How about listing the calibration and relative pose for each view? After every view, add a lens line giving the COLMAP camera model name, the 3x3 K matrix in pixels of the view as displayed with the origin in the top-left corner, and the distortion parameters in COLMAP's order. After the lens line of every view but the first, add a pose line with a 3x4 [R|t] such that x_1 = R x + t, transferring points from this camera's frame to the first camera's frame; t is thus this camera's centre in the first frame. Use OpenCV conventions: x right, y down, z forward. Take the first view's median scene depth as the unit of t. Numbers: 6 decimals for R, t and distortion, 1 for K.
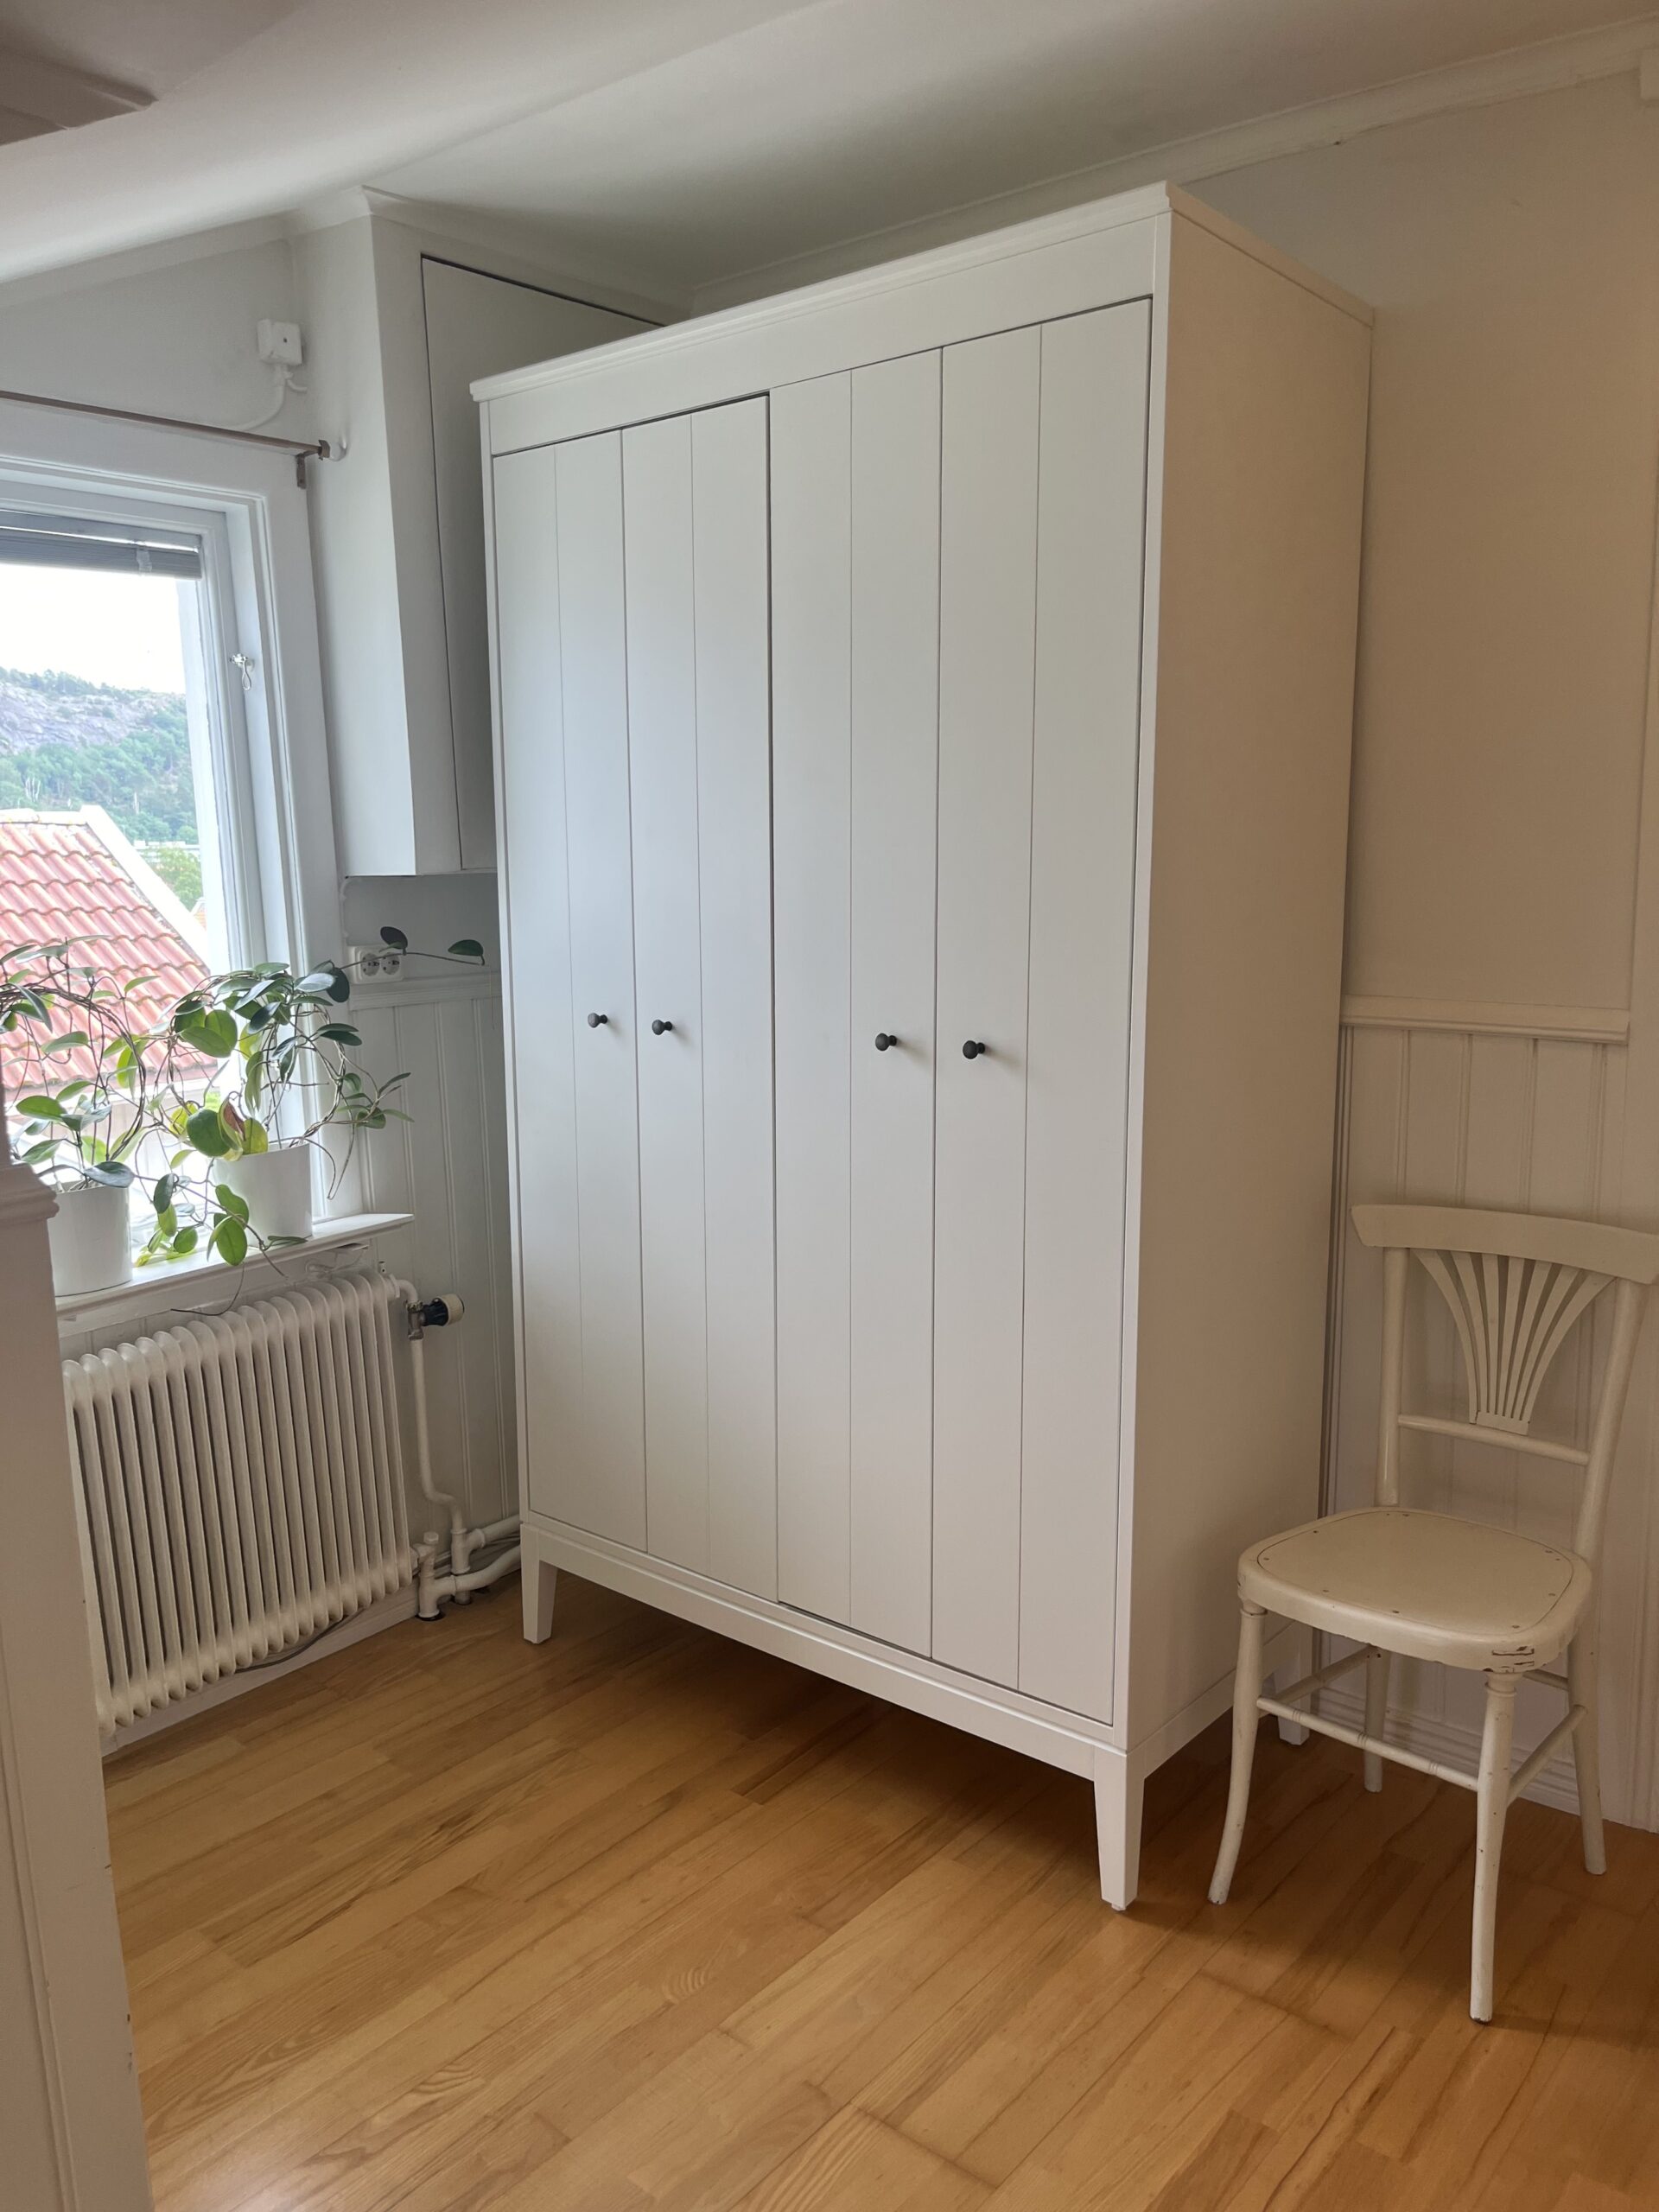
lens RADIAL K [[1684.7, 0, 829.3], [0, 1684.7, 1106.0], [0, 0, 1]] dist [0.056075, -0.089148]
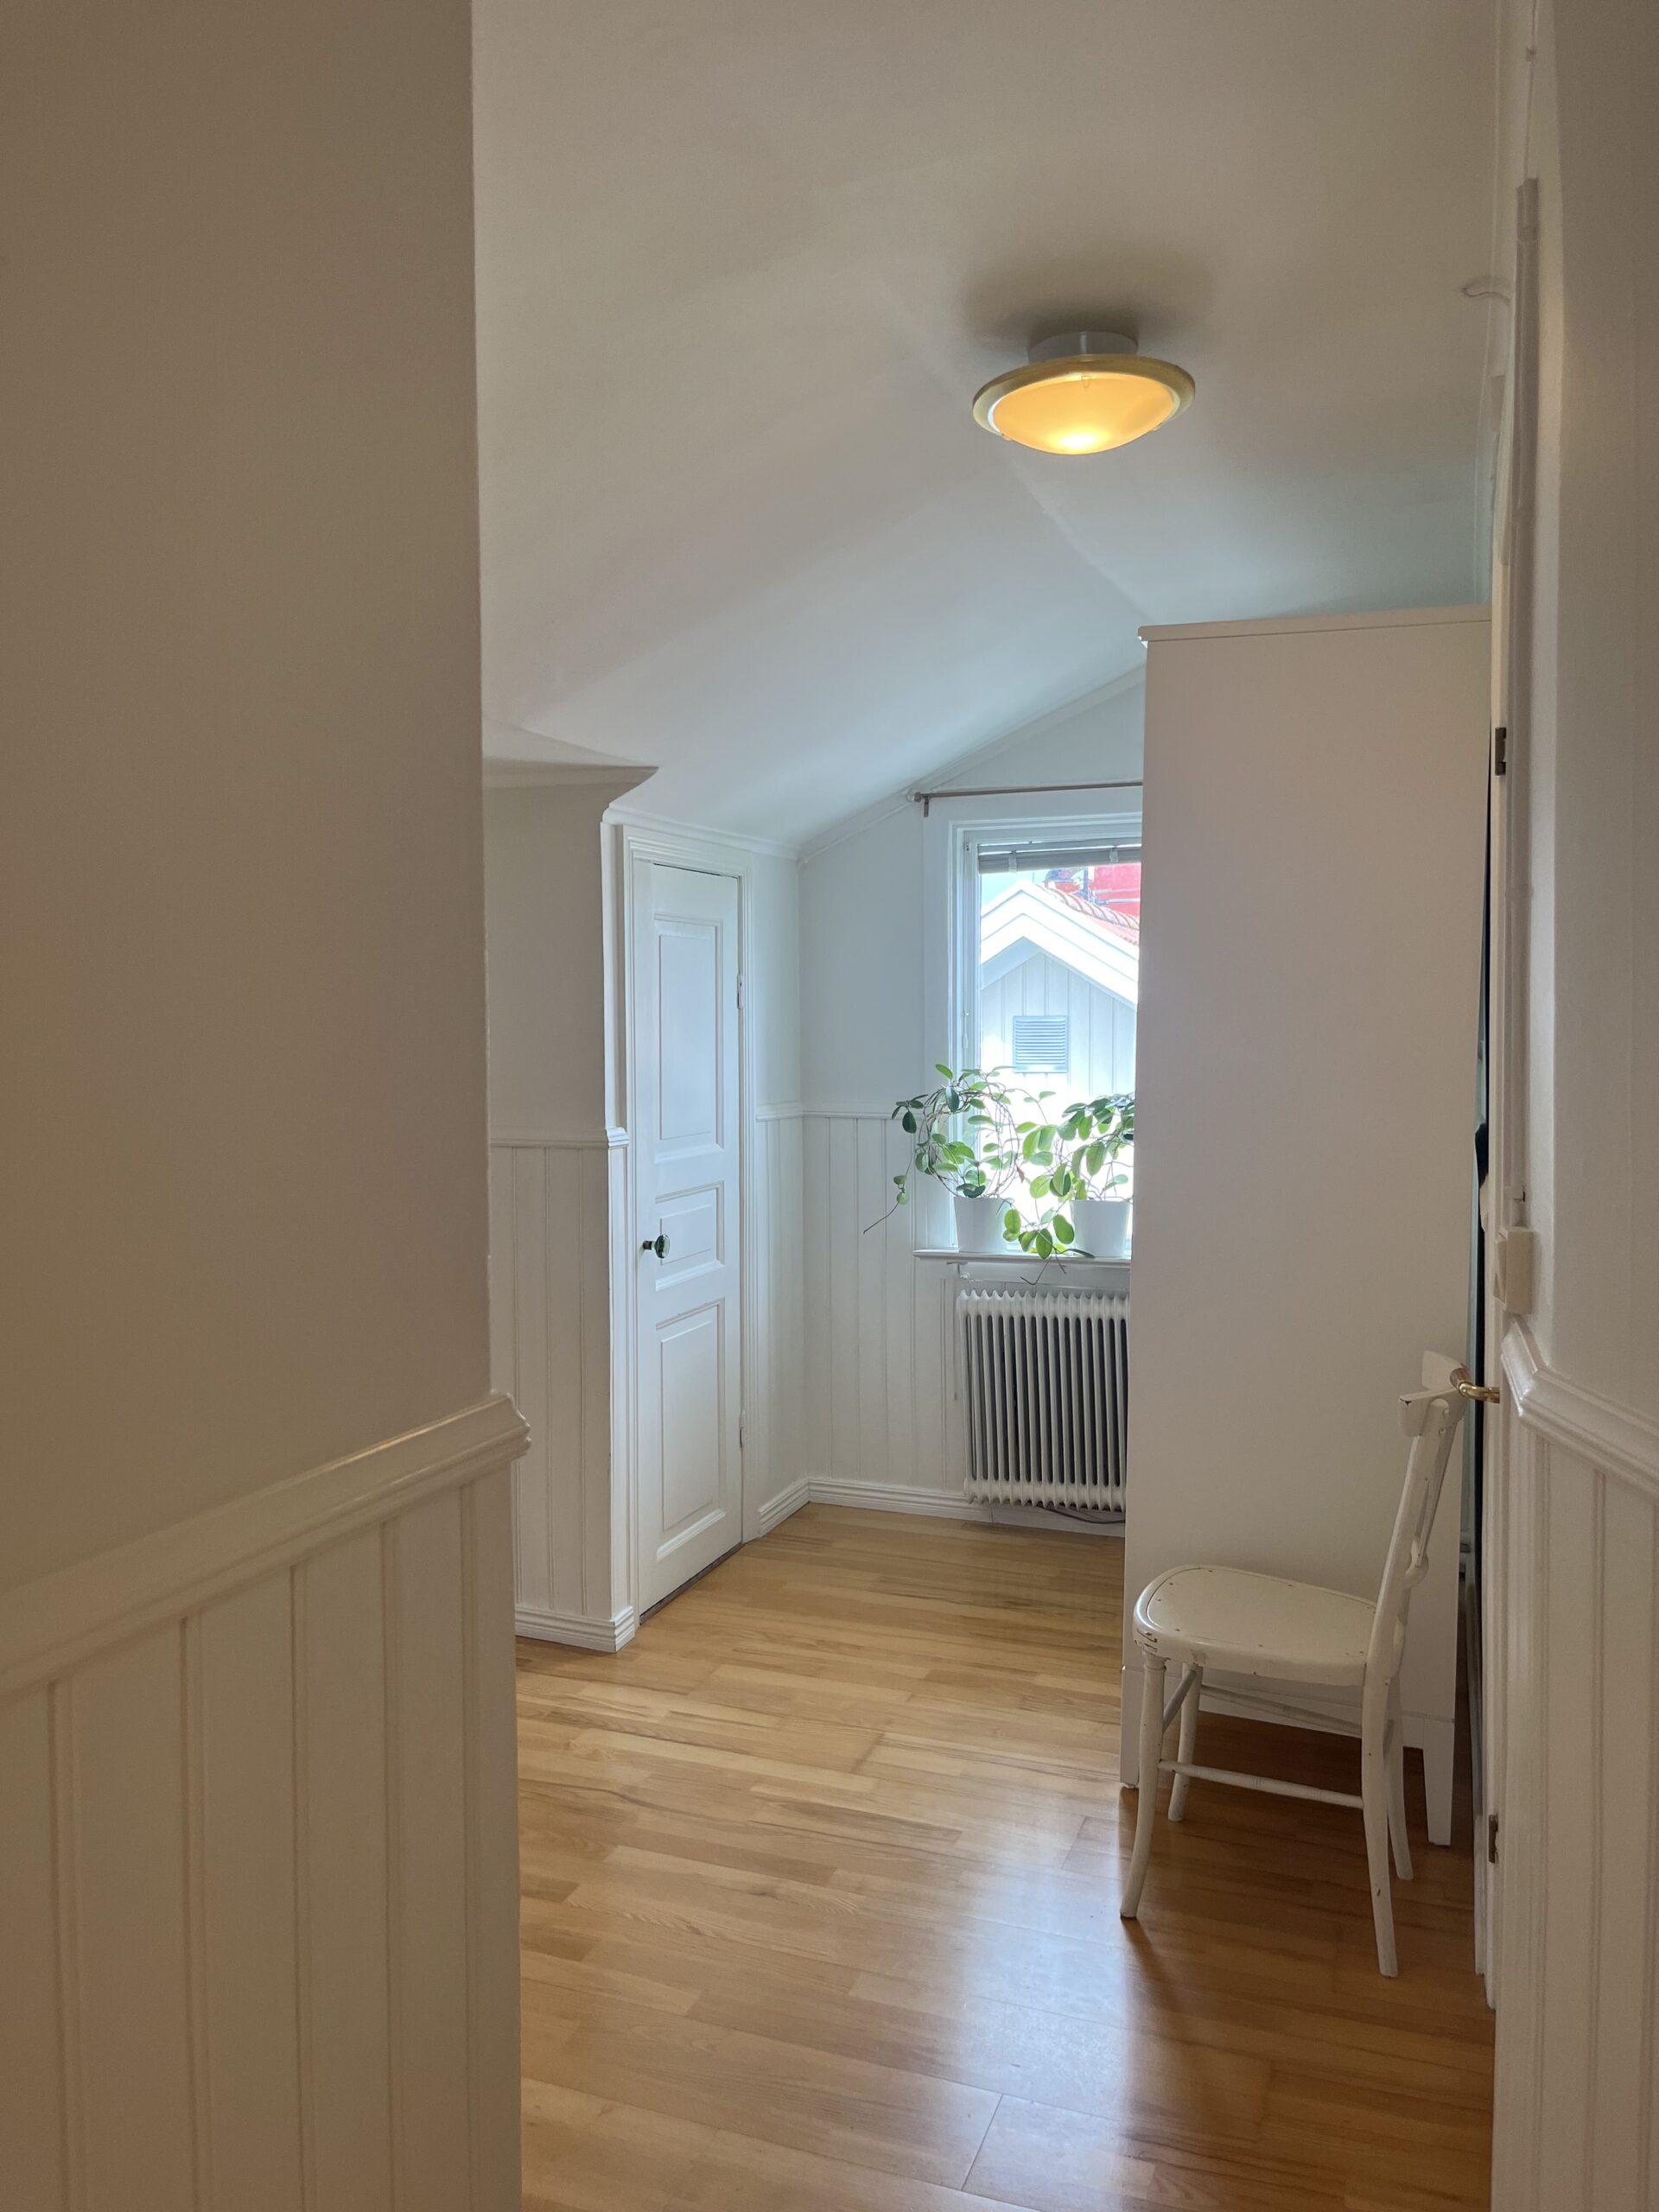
lens RADIAL K [[1684.7, 0, 819.3], [0, 1684.7, 1109.3], [0, 0, 1]] dist [0.056075, -0.089148]
pose [[0.294741, 0.053768, -0.954063, 1.279839], [-0.156716, 0.987617, 0.007244, -0.035855], [0.942639, 0.147382, 0.299518, 0.254331]]
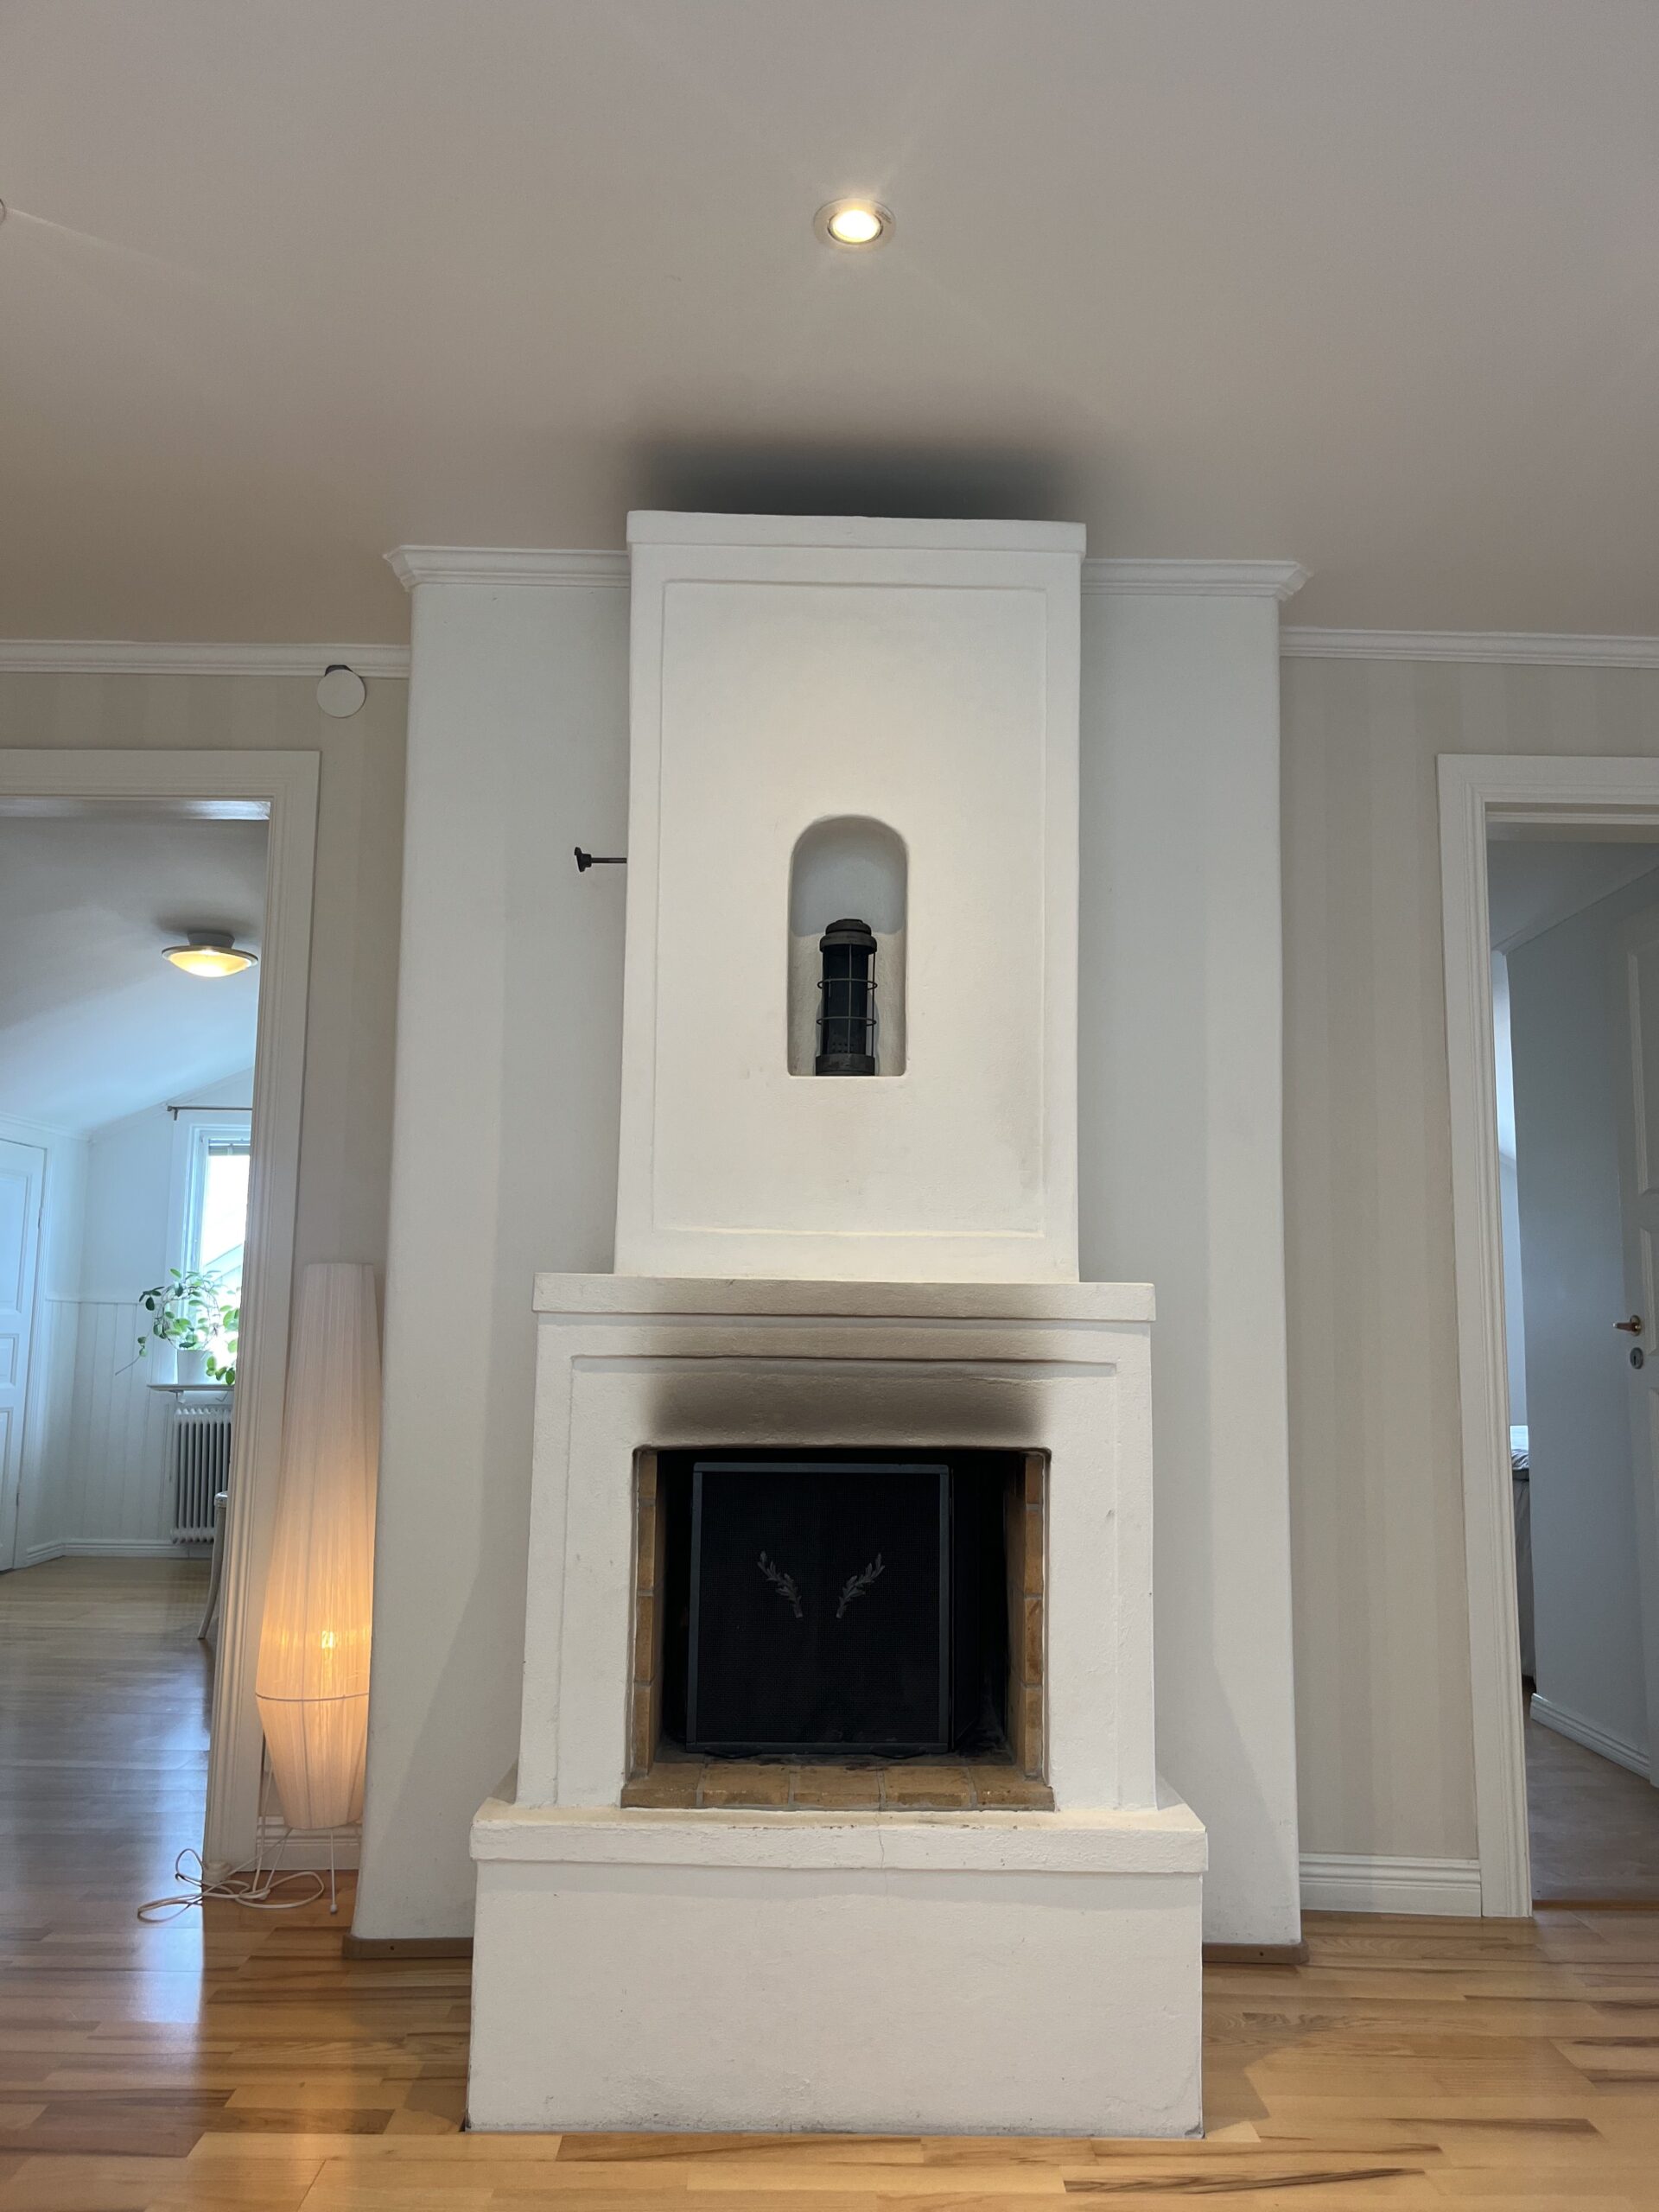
lens RADIAL K [[1684.7, 0, 851.1], [0, 1684.7, 1124.5], [0, 0, 1]] dist [0.056075, -0.089148]
pose [[0.628177, -0.078213, -0.774129, 2.662968], [-0.149956, 0.964112, -0.219091, 0.138081], [0.763483, 0.253714, 0.593905, -0.014676]]
